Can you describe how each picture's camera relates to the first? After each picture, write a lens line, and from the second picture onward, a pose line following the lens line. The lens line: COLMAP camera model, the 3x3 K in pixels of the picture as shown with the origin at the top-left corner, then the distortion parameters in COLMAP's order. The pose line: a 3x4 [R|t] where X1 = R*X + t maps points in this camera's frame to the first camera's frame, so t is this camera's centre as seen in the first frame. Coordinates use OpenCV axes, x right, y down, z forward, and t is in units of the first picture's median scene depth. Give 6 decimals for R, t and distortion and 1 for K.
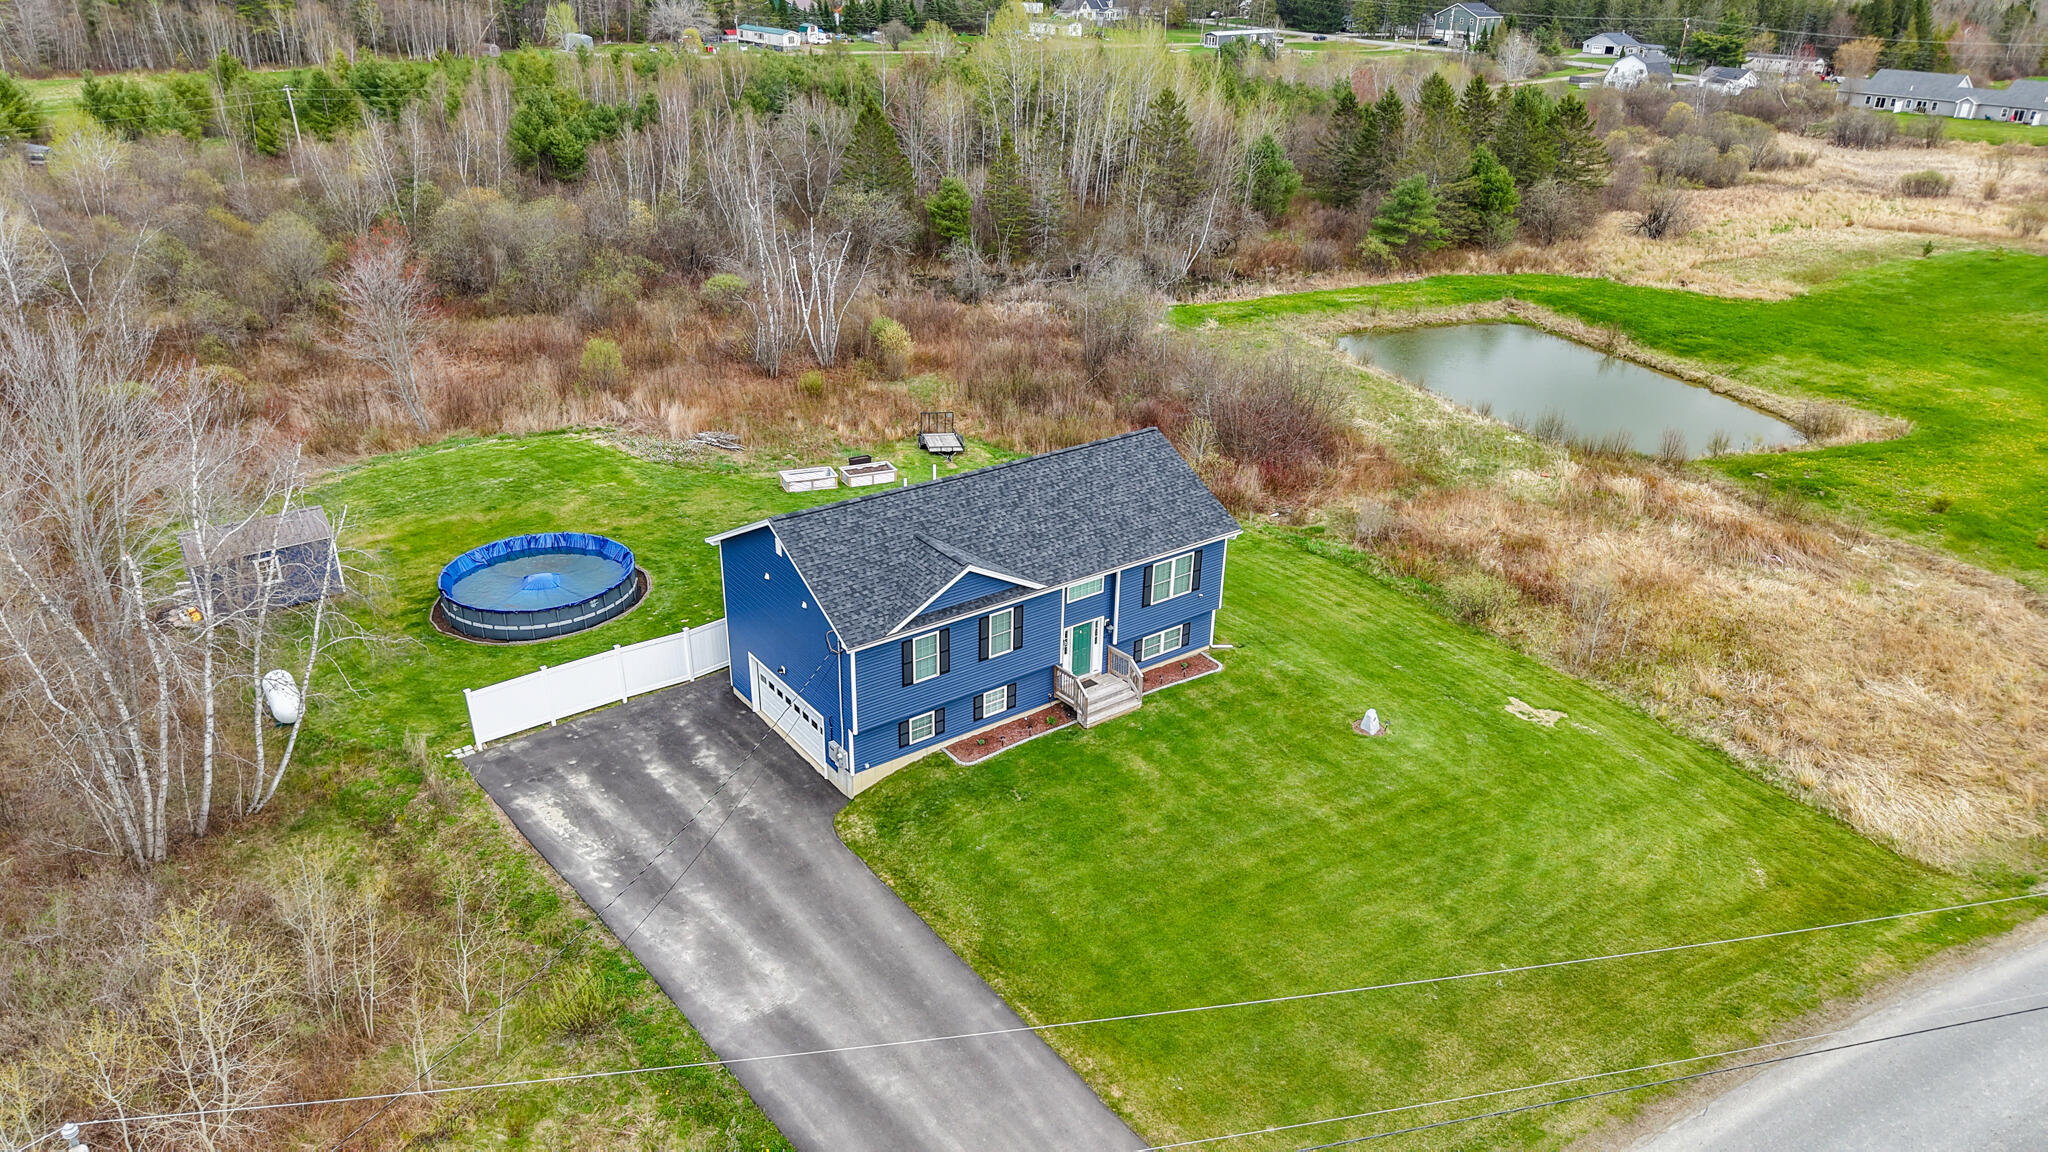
lens RADIAL K [[1378.3, 0, 1020.4], [0, 1378.3, 571.1], [0, 0, 1]] dist [0.044030, -0.062340]
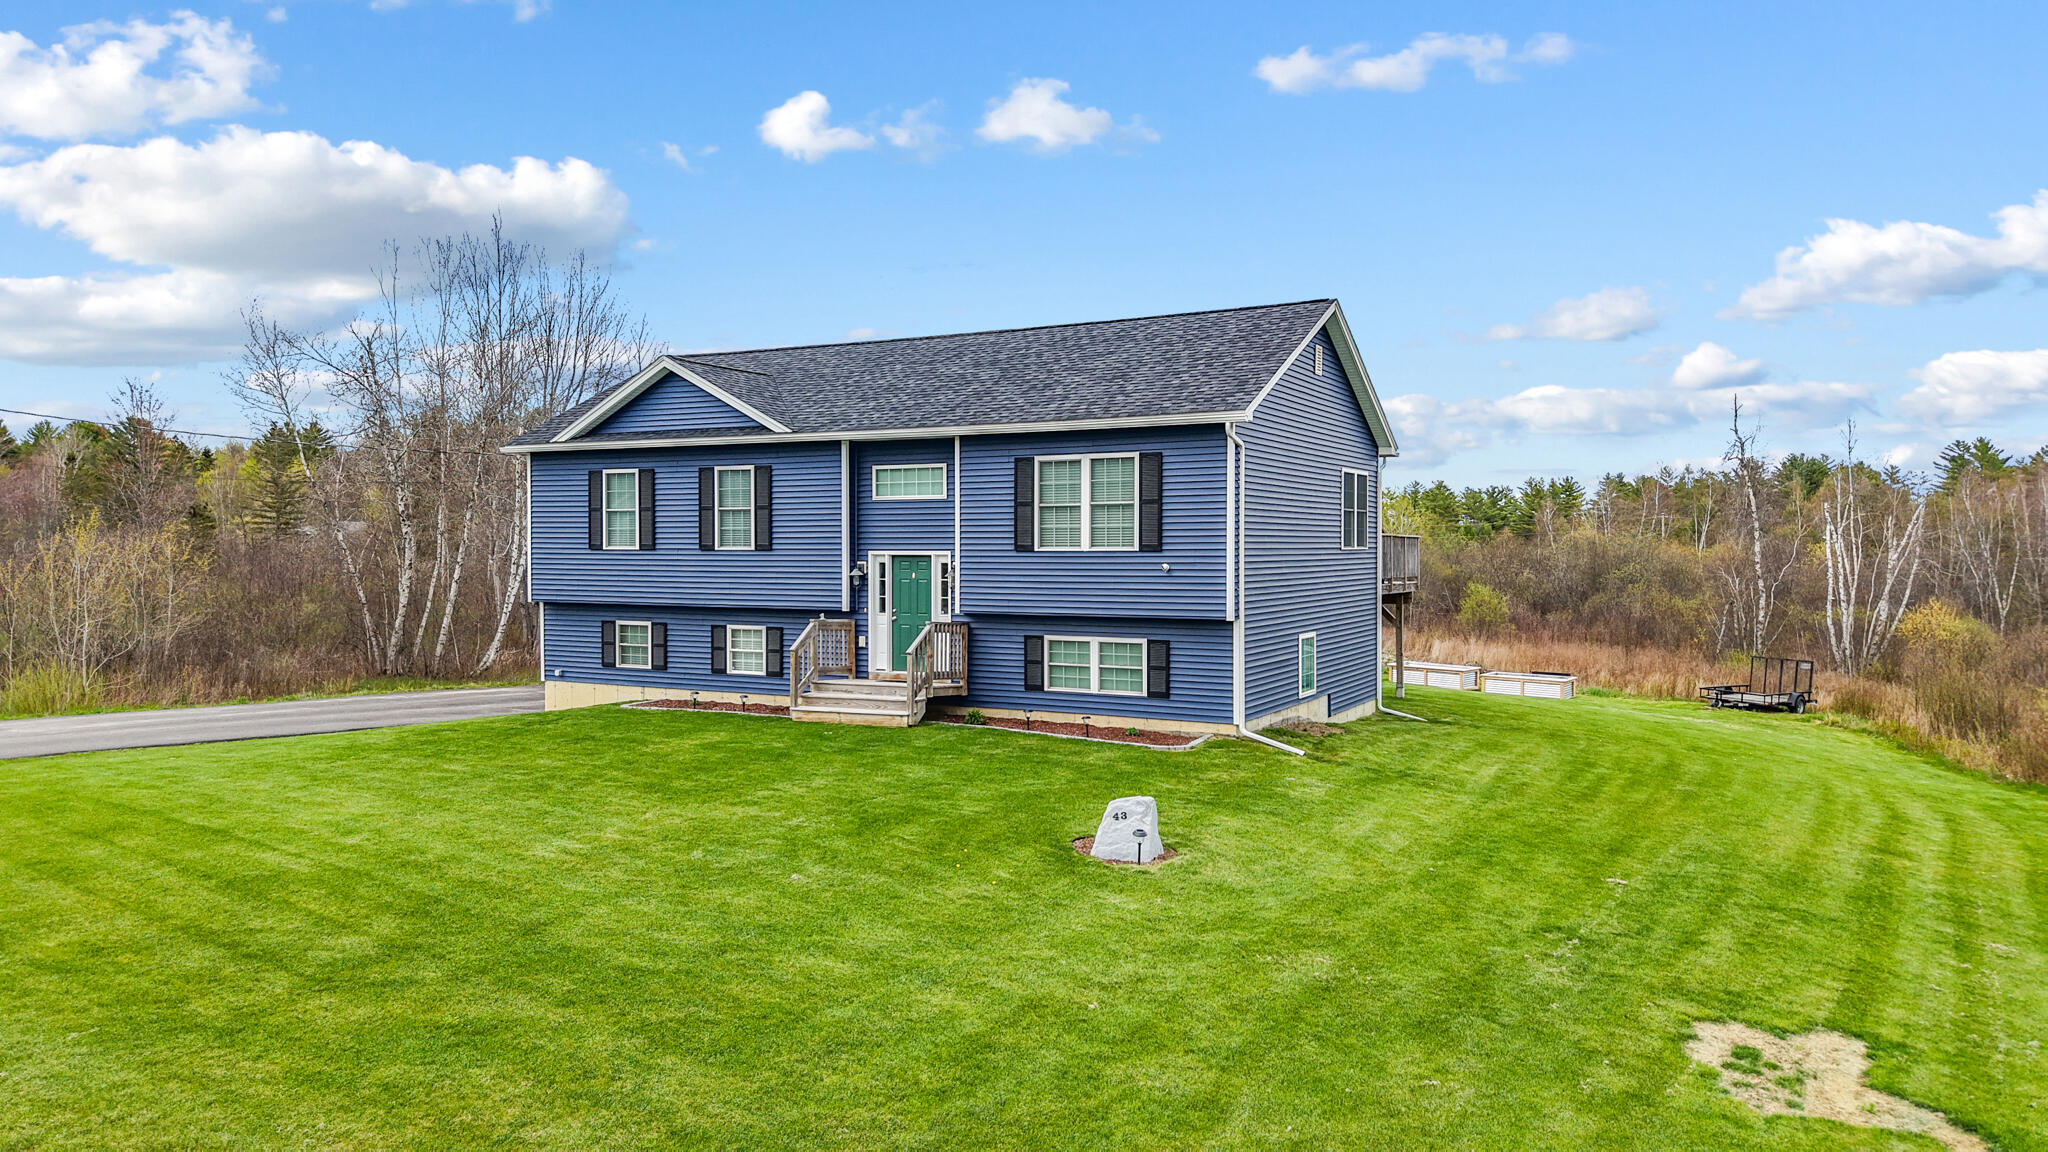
lens RADIAL K [[1378.3, 0, 1020.4], [0, 1378.3, 571.1], [0, 0, 1]] dist [0.044030, -0.062340]
pose [[0.423819, -0.001849, -0.905745, 0.566972], [-0.379426, 0.907664, -0.179395, 0.128375], [0.822444, 0.419694, 0.383984, 0.883252]]
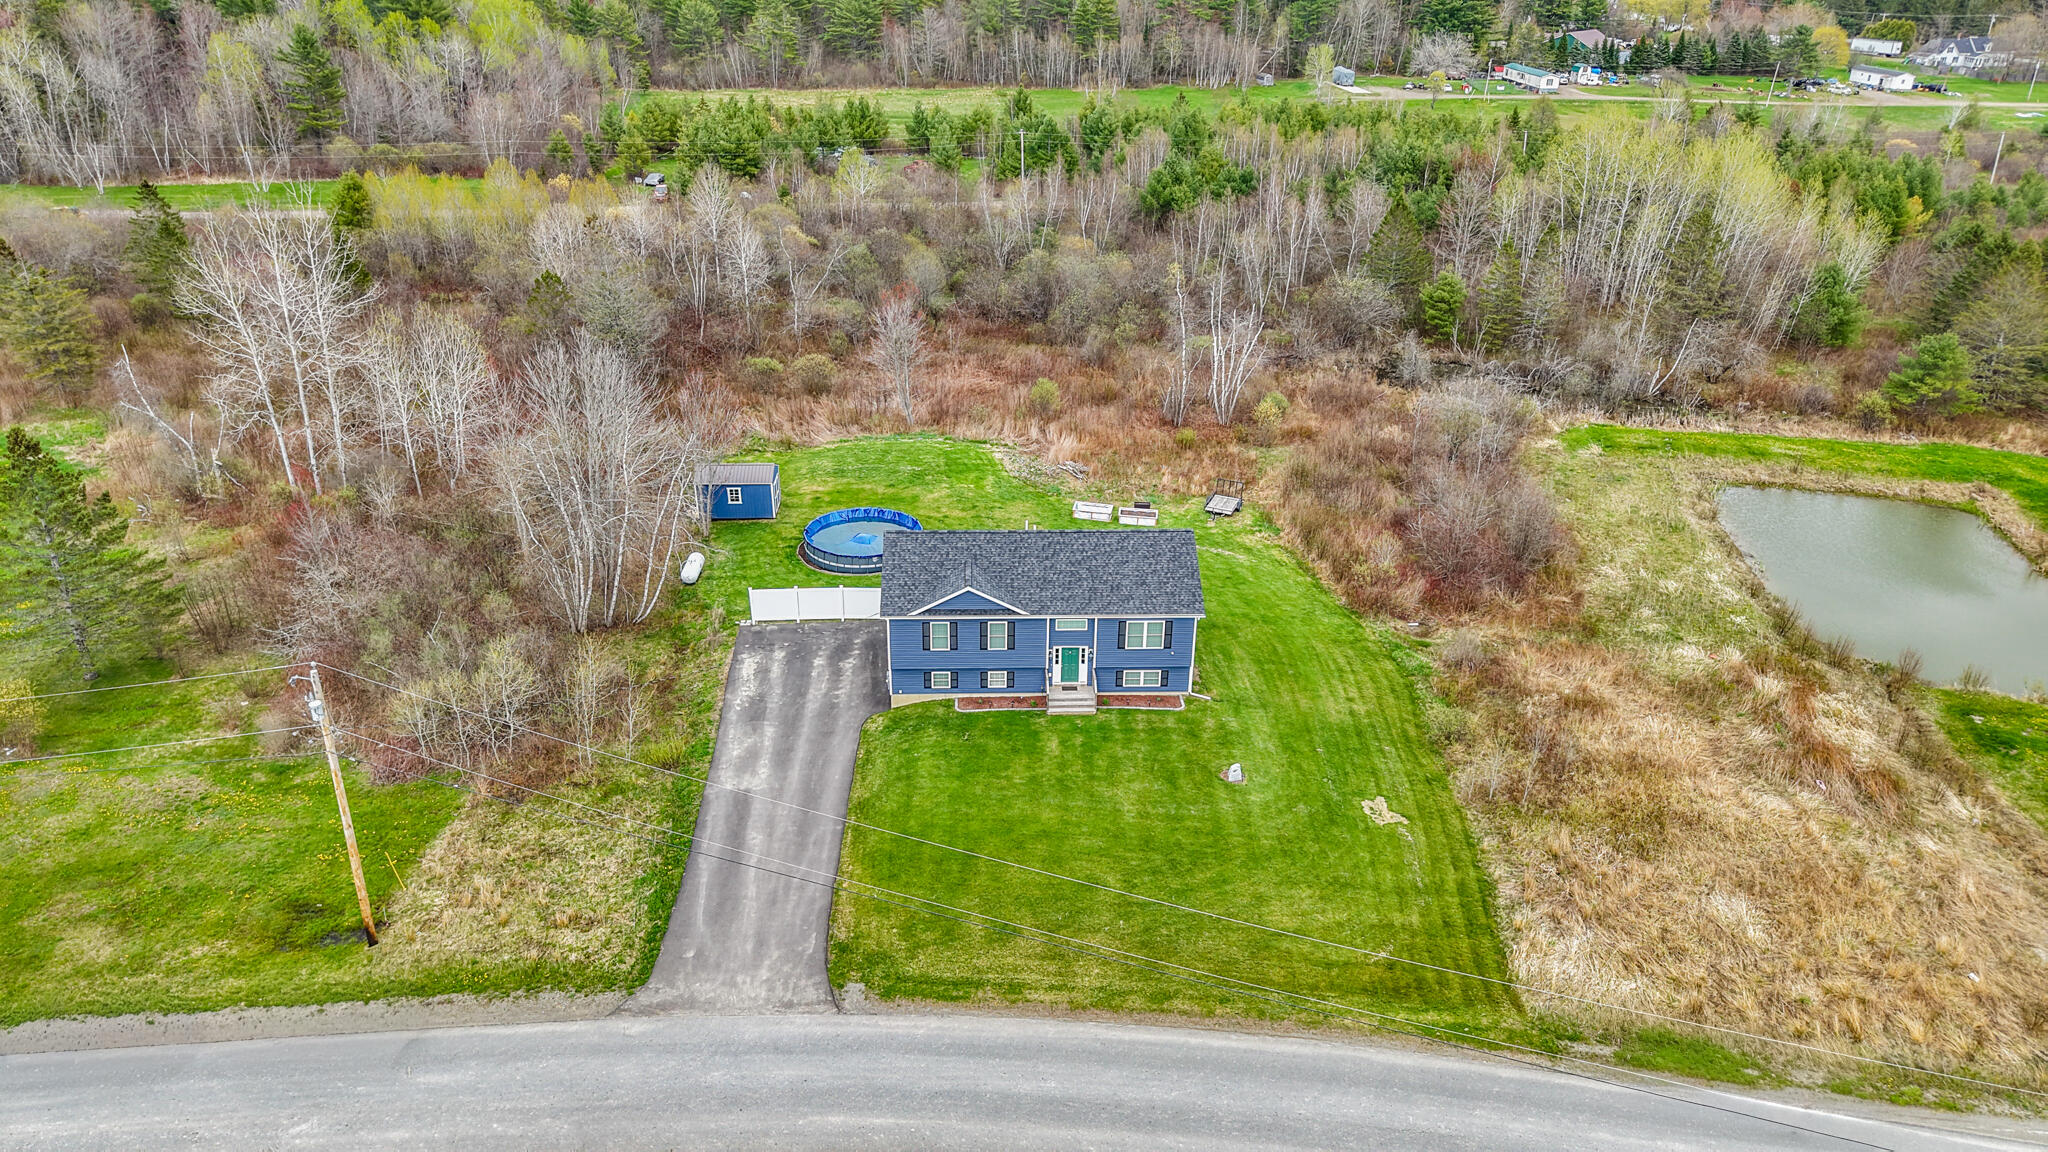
lens RADIAL K [[1378.3, 0, 1020.4], [0, 1378.3, 571.1], [0, 0, 1]] dist [0.044030, -0.062340]
pose [[0.827570, 0.239431, -0.507741, 0.771862], [-0.234728, 0.969205, 0.074456, -0.145697], [0.509932, 0.057564, 0.858286, -0.316054]]
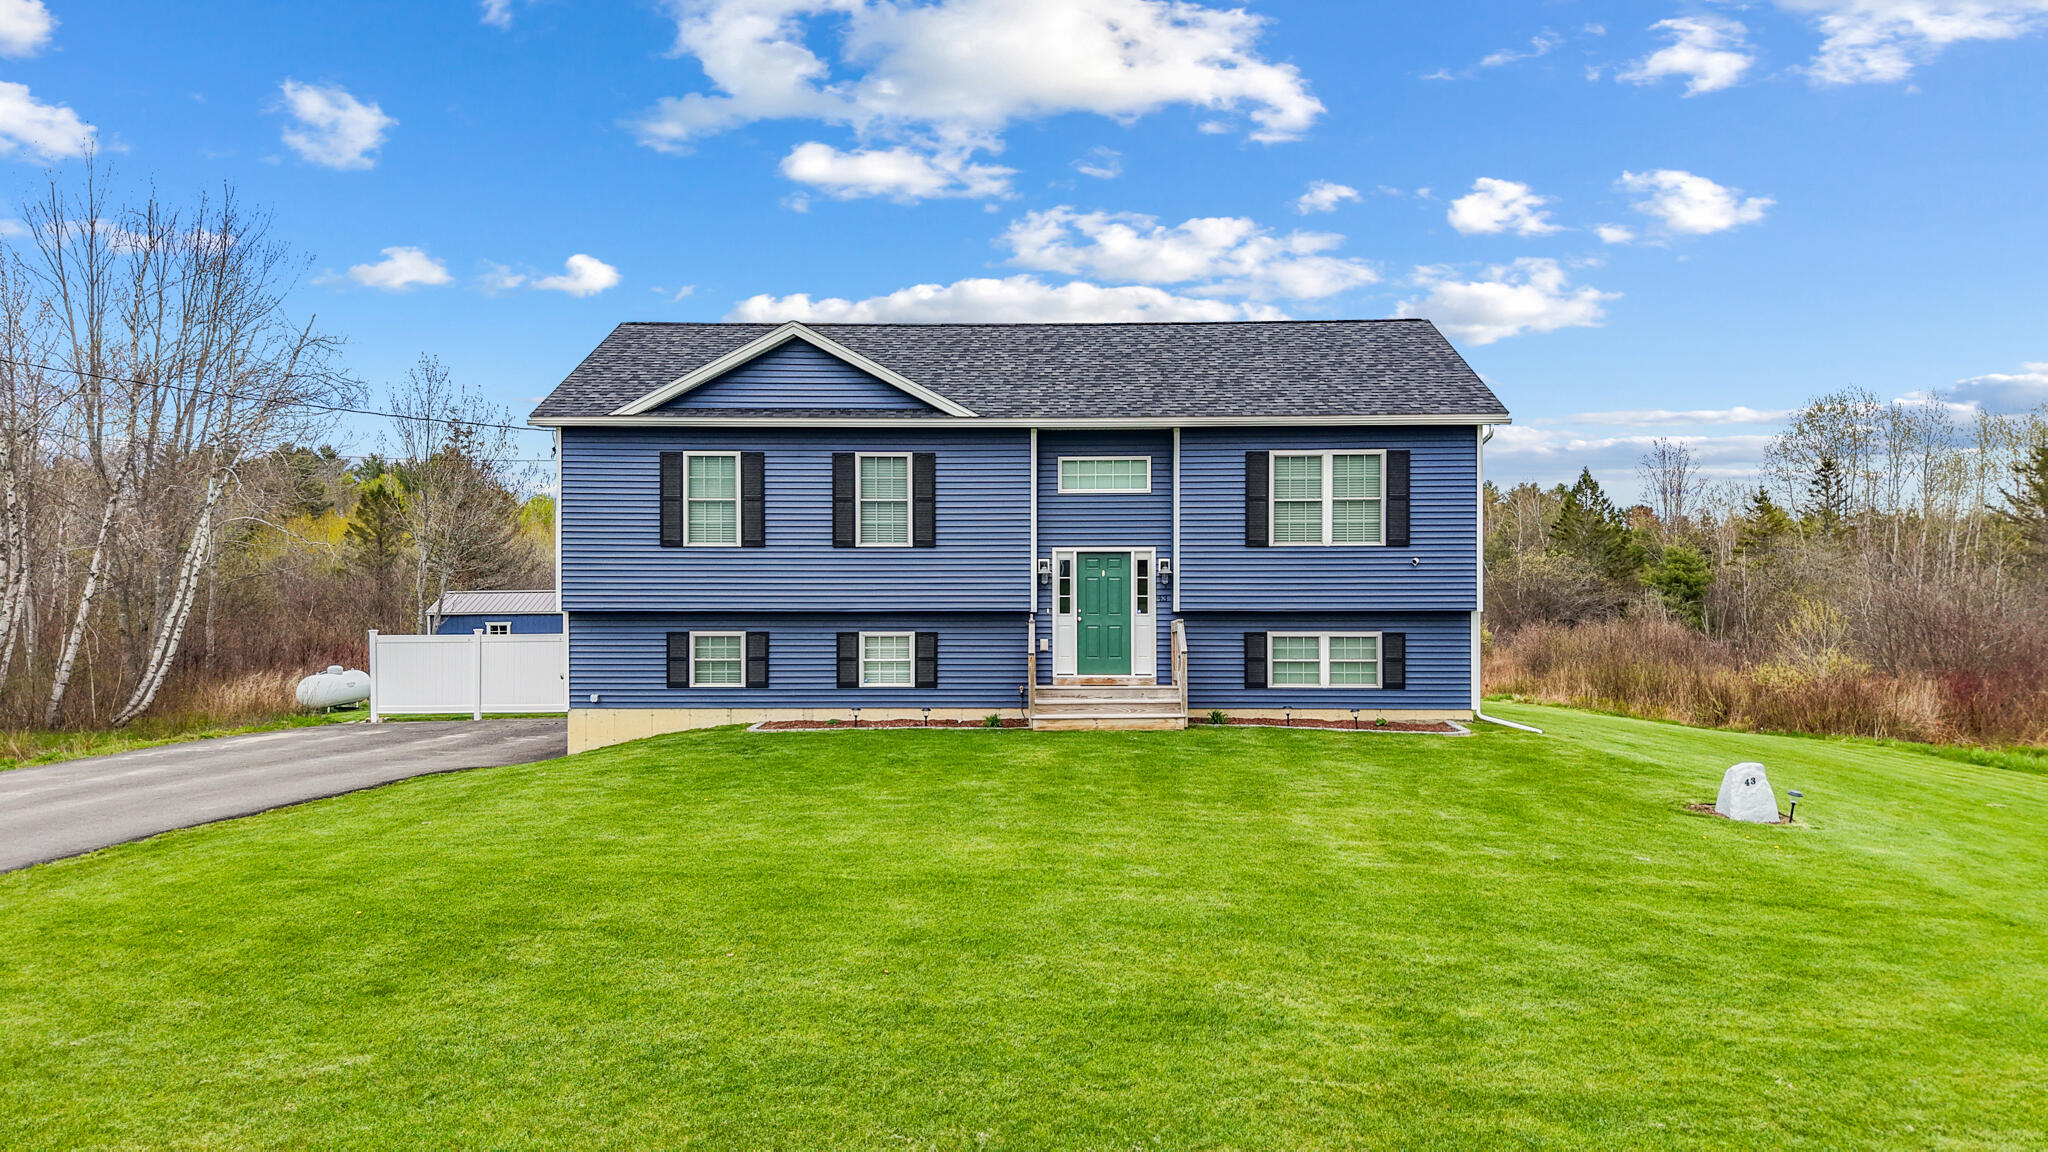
lens RADIAL K [[1378.3, 0, 1020.4], [0, 1378.3, 571.1], [0, 0, 1]] dist [0.044030, -0.062340]
pose [[0.792189, -0.019143, -0.609975, 0.341855], [-0.246800, 0.904080, -0.348898, 0.237422], [0.558145, 0.426935, 0.711478, 0.669117]]
